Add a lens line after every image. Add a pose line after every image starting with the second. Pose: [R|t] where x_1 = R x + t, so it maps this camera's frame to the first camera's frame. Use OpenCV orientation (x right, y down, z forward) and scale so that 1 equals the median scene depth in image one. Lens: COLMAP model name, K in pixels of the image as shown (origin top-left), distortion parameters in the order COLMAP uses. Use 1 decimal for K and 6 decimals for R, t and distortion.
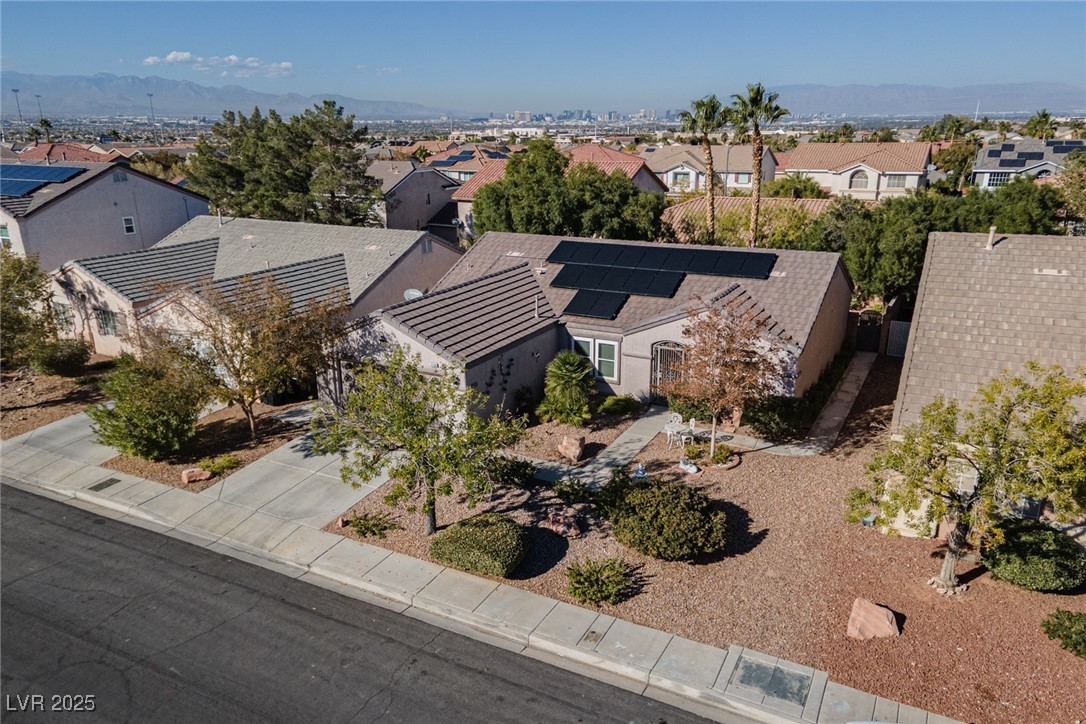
lens RADIAL K [[778.7, 0, 546.3], [0, 778.7, 396.1], [0, 0, 1]] dist [0.022413, 0.040497]
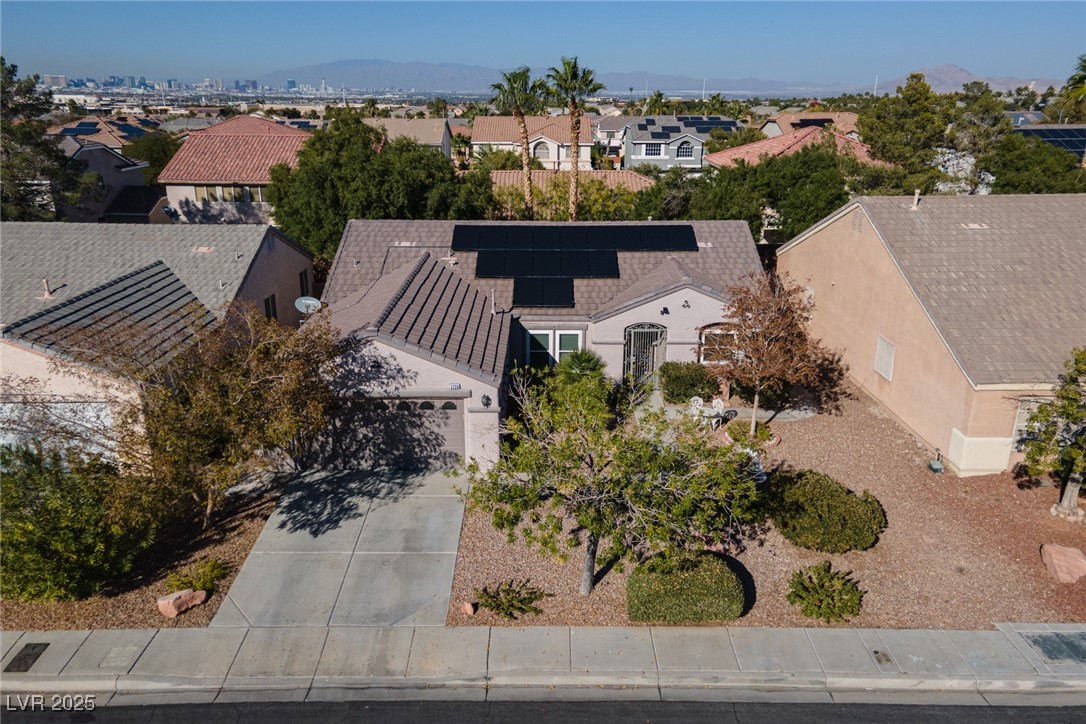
lens RADIAL K [[777.8, 0, 543.0], [0, 777.8, 362.0], [0, 0, 1]] dist [0.041485, 0.004426]
pose [[0.883516, -0.143098, 0.446006, -0.388079], [0.146575, 0.988834, 0.026902, -0.067762], [-0.444876, 0.041605, 0.894625, 0.205079]]
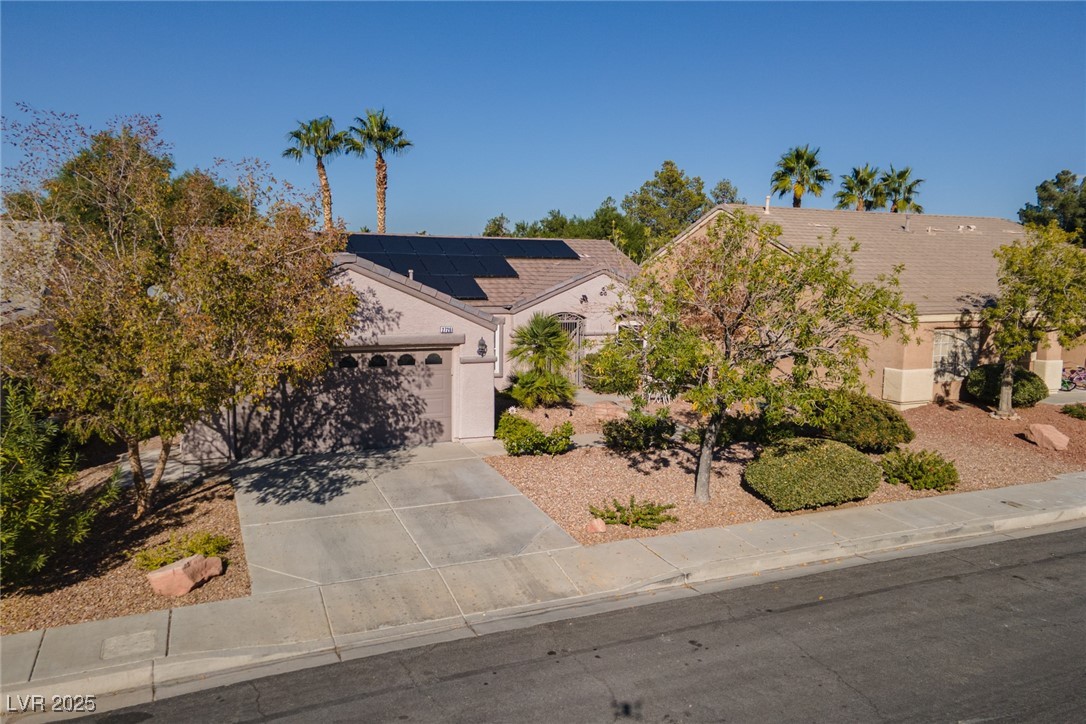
lens RADIAL K [[790.3, 0, 543.0], [0, 790.3, 362.0], [0, 0, 1]] dist [0.007757, 0.073516]
pose [[0.616156, -0.073571, 0.784181, -0.576866], [0.242768, 0.964893, -0.100226, 0.069377], [-0.749277, 0.252129, 0.612385, 0.481511]]
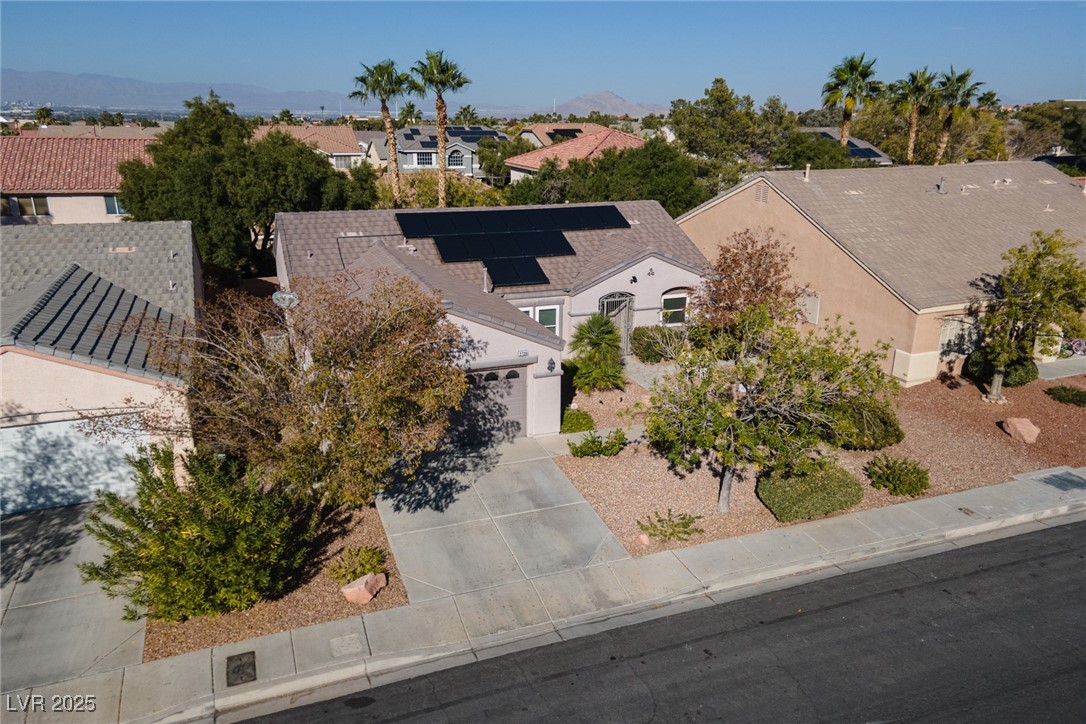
lens RADIAL K [[783.7, 0, 543.2], [0, 783.7, 376.6], [0, 0, 1]] dist [0.031983, 0.032747]
pose [[0.656963, -0.226533, 0.719084, -0.677663], [0.237941, 0.967343, 0.087357, -0.077074], [-0.715390, 0.113709, 0.689411, 0.373337]]
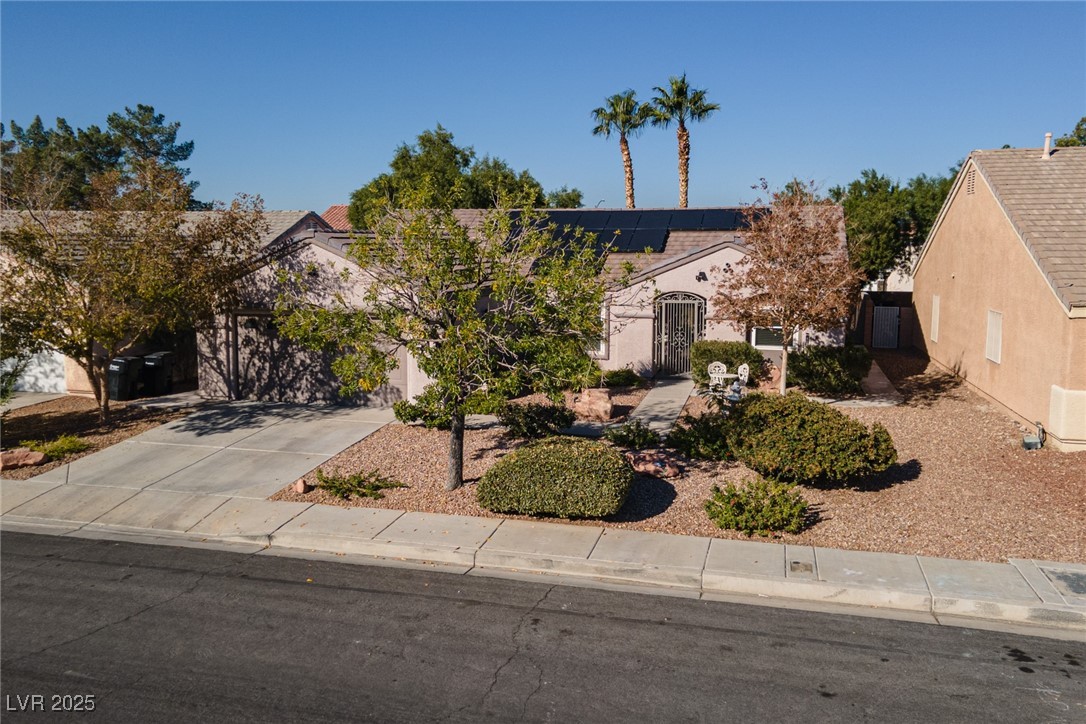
lens RADIAL K [[868.7, 0, 543.0], [0, 868.7, 362.0], [0, 0, 1]] dist [0.006776, 0.078084]
pose [[0.973391, -0.017857, 0.228455, -0.177107], [0.063805, 0.978654, -0.195360, 0.162424], [-0.220090, 0.204738, 0.953752, 0.210697]]
